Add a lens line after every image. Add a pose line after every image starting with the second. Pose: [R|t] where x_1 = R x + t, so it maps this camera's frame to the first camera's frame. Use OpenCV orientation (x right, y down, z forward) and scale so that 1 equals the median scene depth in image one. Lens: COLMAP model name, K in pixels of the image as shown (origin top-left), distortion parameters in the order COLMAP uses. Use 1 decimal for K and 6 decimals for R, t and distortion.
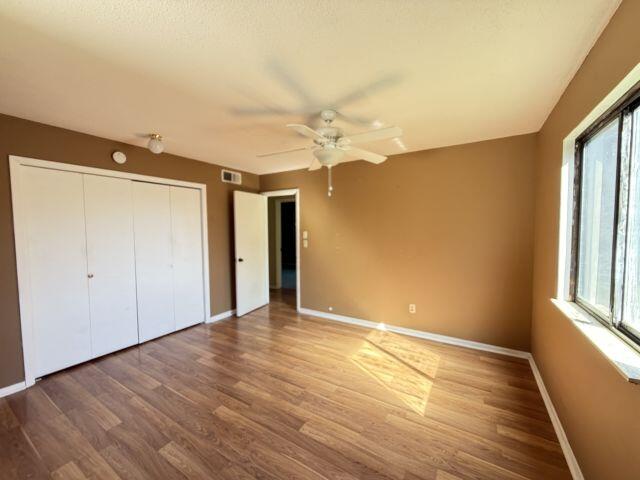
lens RADIAL K [[255.8, 0, 318.2], [0, 255.8, 239.7], [0, 0, 1]] dist [-0.000742, -0.000171]
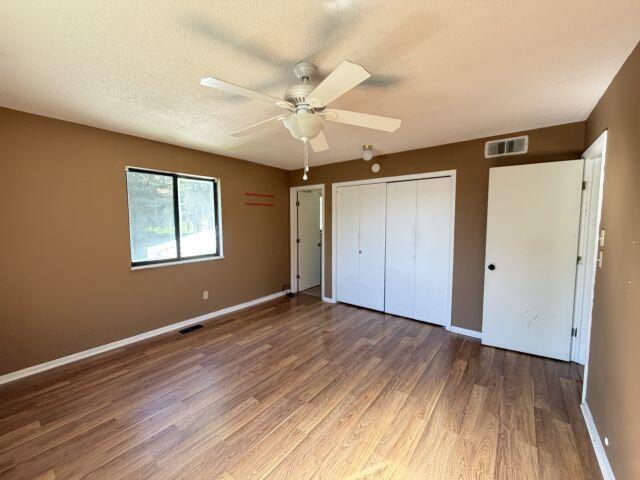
lens RADIAL K [[255.8, 0, 318.2], [0, 255.8, 239.7], [0, 0, 1]] dist [-0.000742, -0.000171]
pose [[-0.107530, 0.077042, -0.991212, 0.639598], [-0.044508, 0.995620, 0.082213, -0.045649], [0.993205, 0.052957, -0.103630, 0.894936]]
